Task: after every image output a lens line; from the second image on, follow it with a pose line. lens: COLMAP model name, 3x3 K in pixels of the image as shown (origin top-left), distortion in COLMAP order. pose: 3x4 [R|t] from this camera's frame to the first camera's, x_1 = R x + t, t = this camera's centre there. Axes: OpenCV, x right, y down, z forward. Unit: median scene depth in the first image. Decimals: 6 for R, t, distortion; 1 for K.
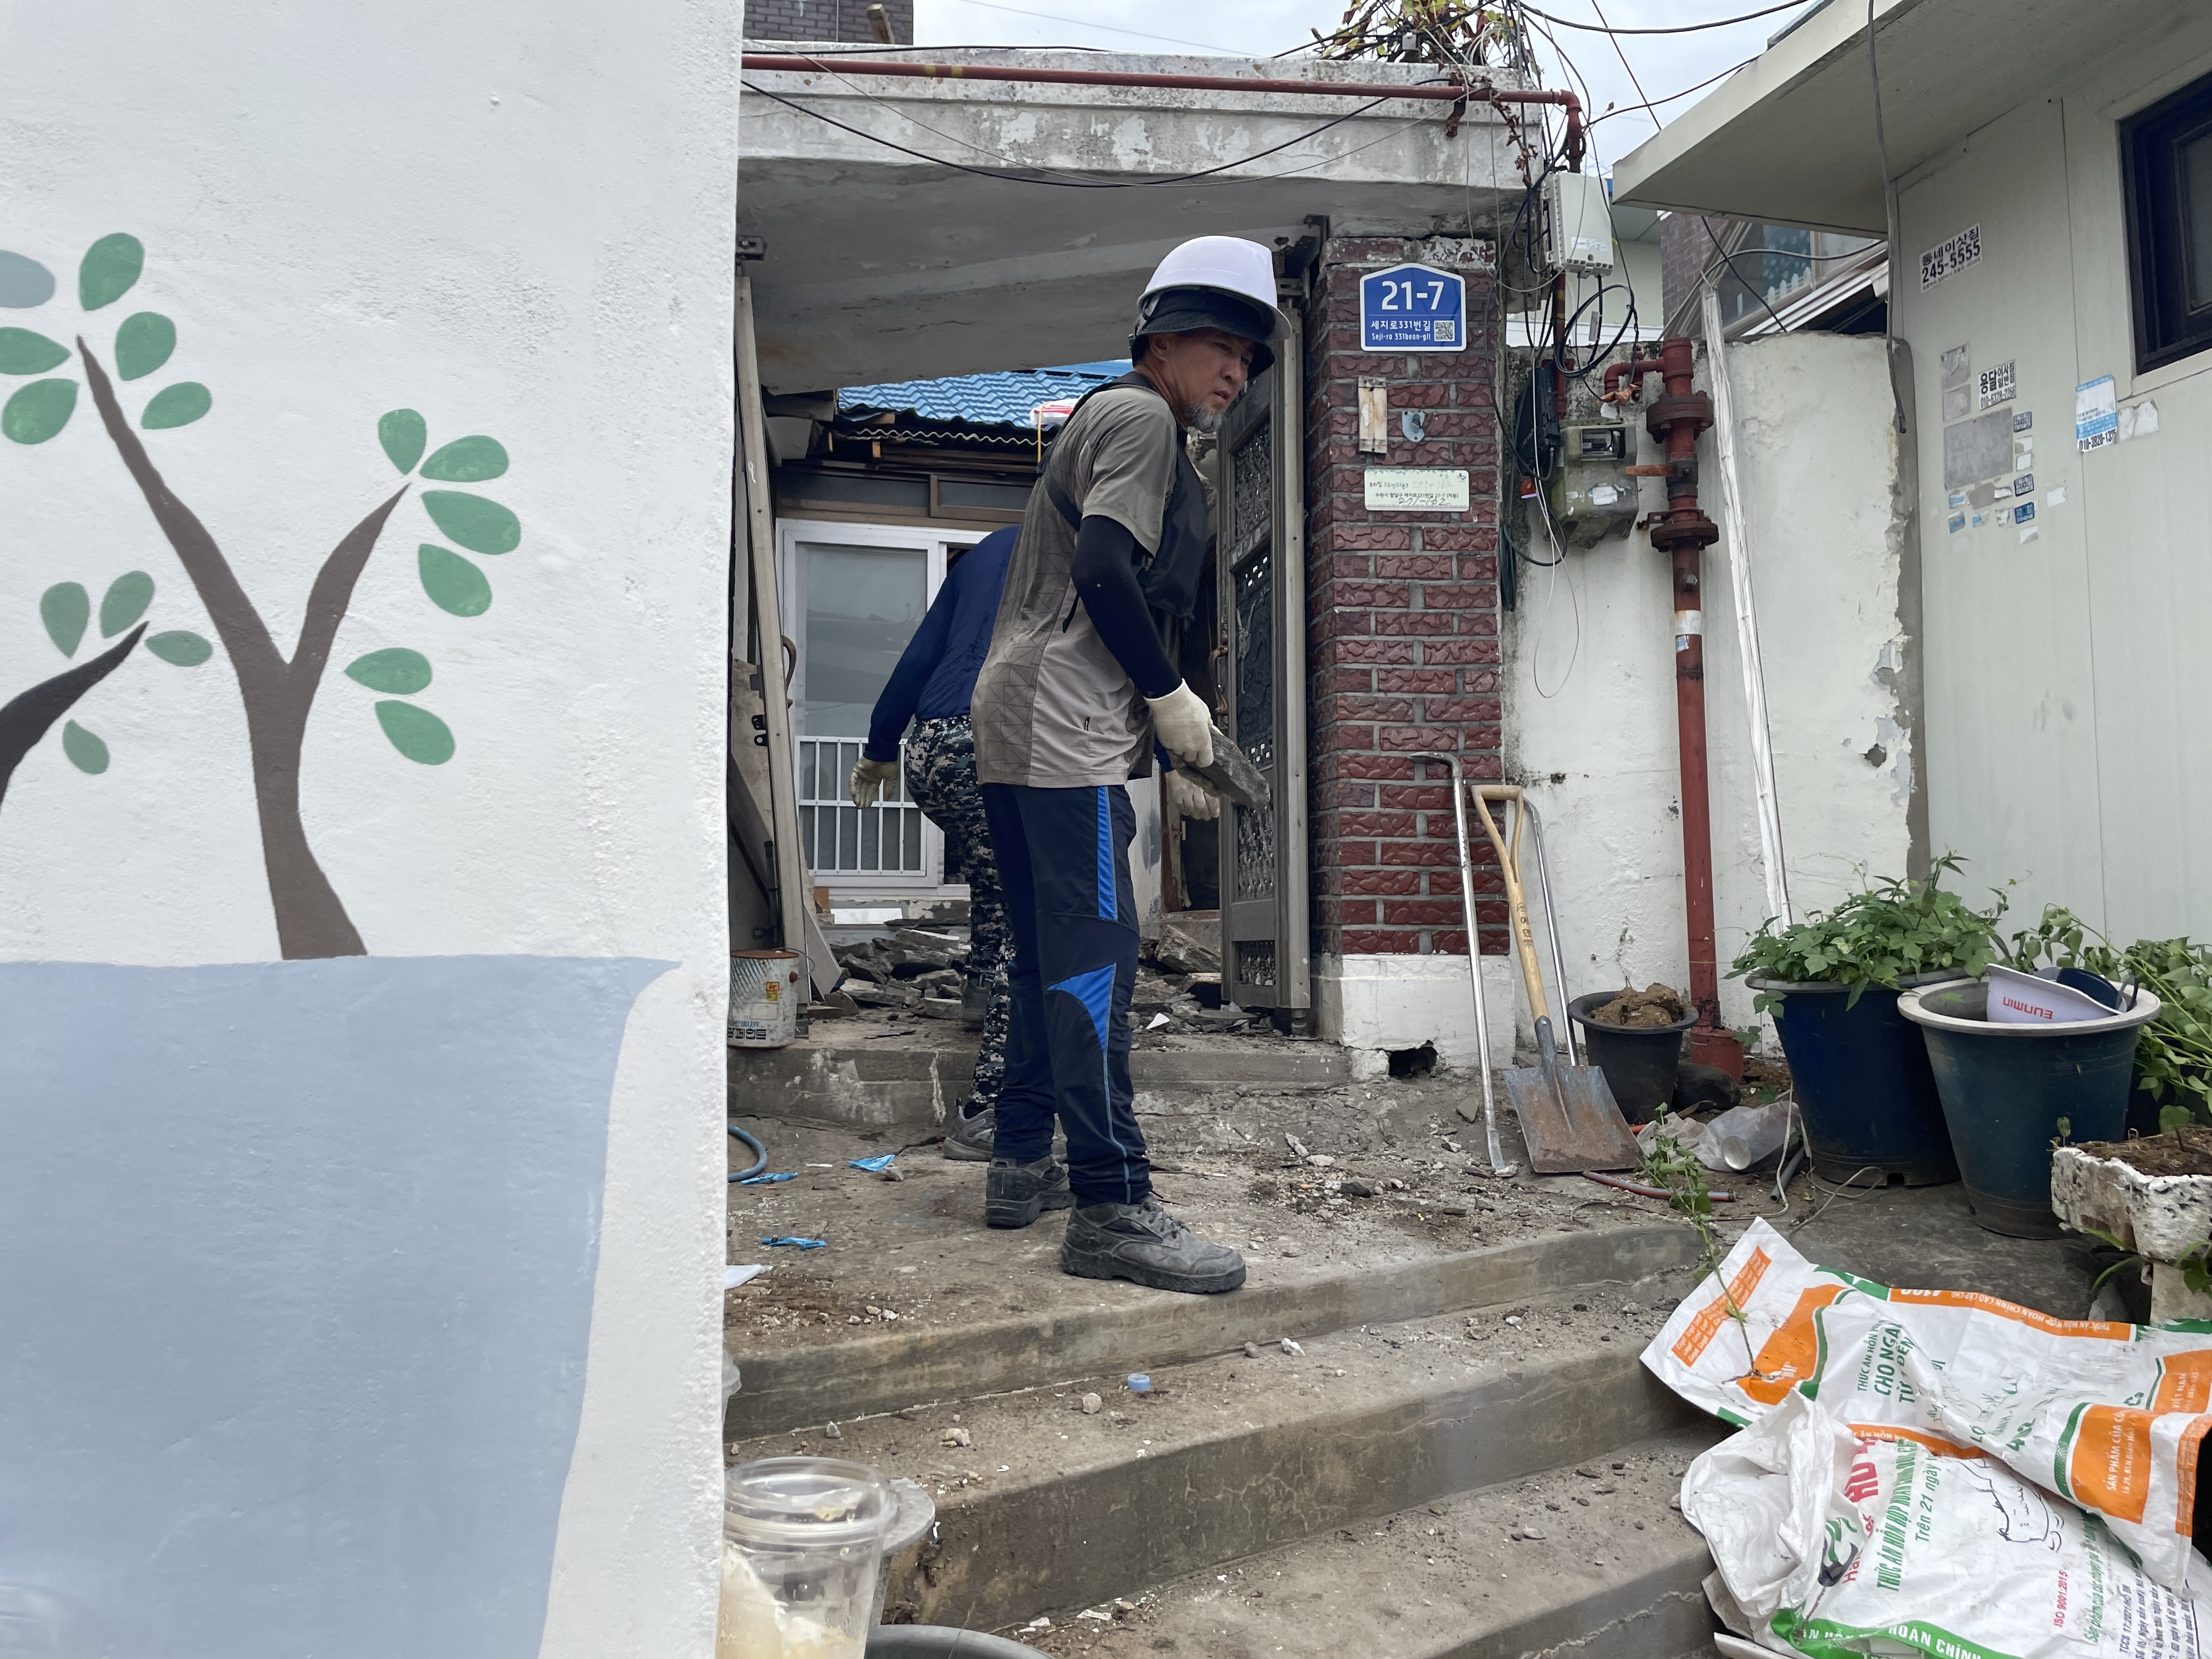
lens RADIAL K [[1671.9, 0, 1093.3], [0, 1671.9, 806.8], [0, 0, 1]] dist [0.087857, -0.115584]
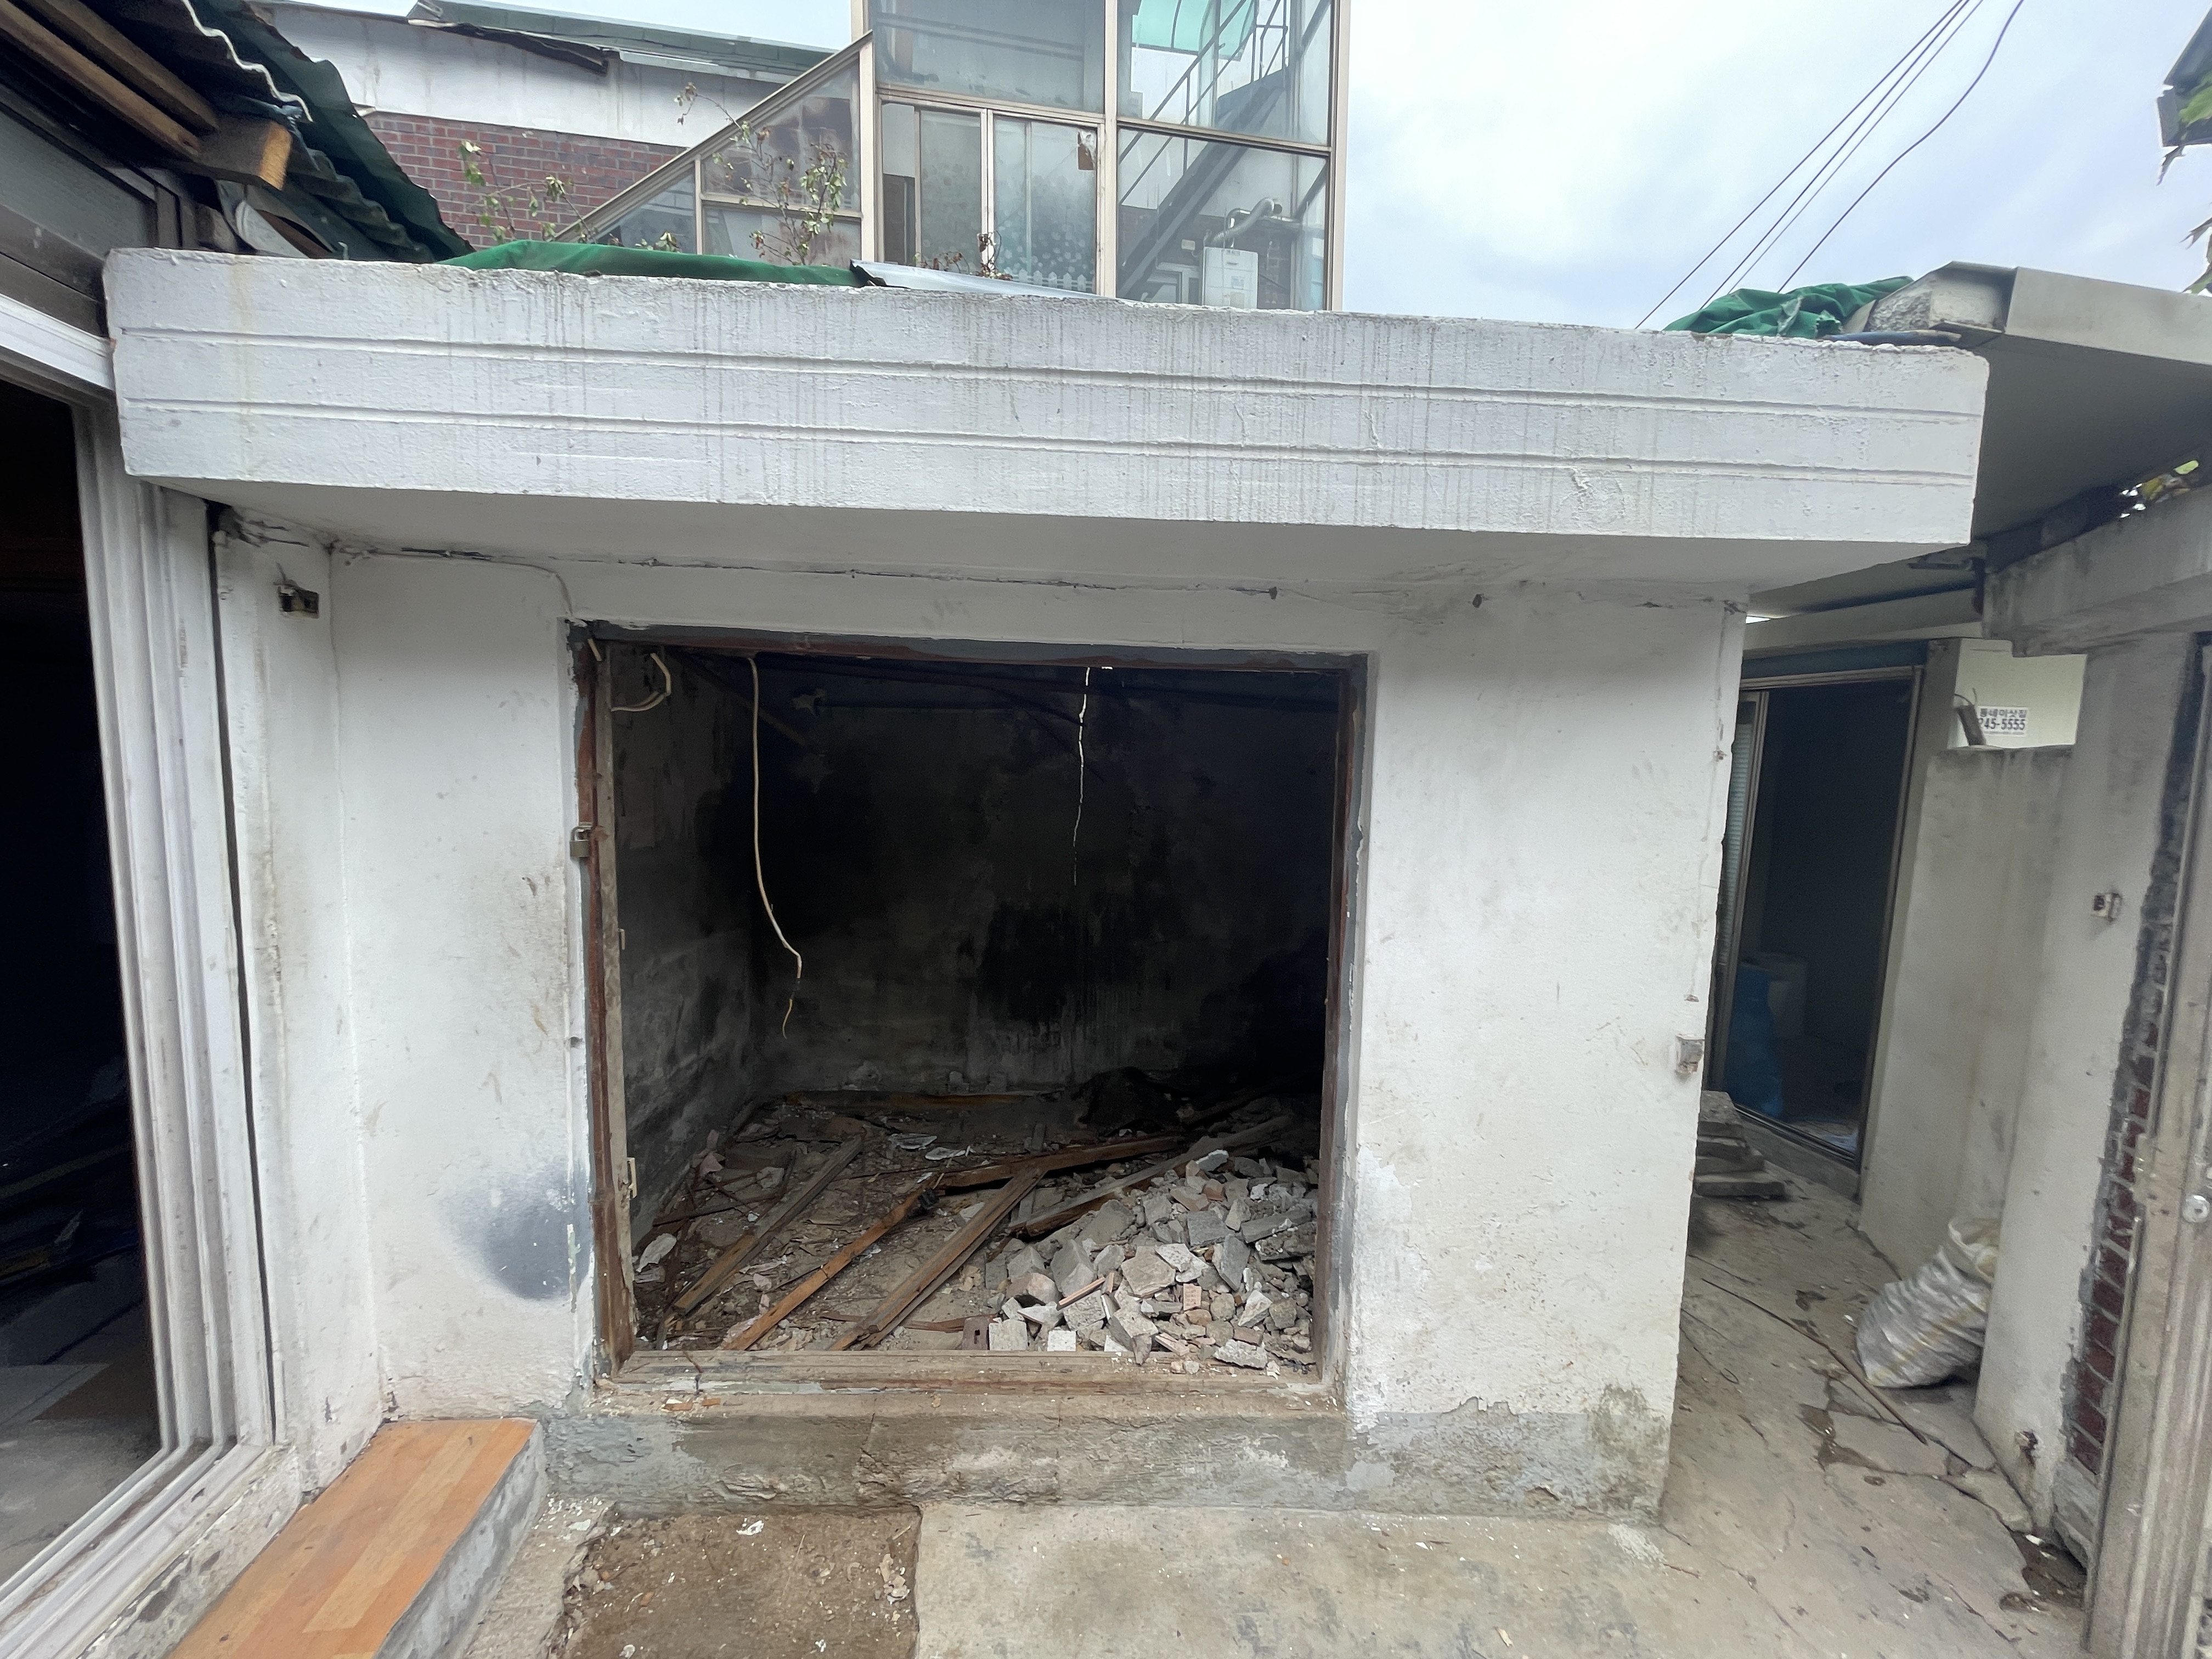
lens RADIAL K [[888.8, 0, 1112.9], [0, 888.8, 830.4], [0, 0, 1]] dist [-0.003782, 0.000735]
pose [[0.133311, -0.085427, 0.987386, -0.334426], [-0.103960, 0.989577, 0.099652, -0.245354], [-0.985607, -0.115934, 0.123040, 1.756881]]
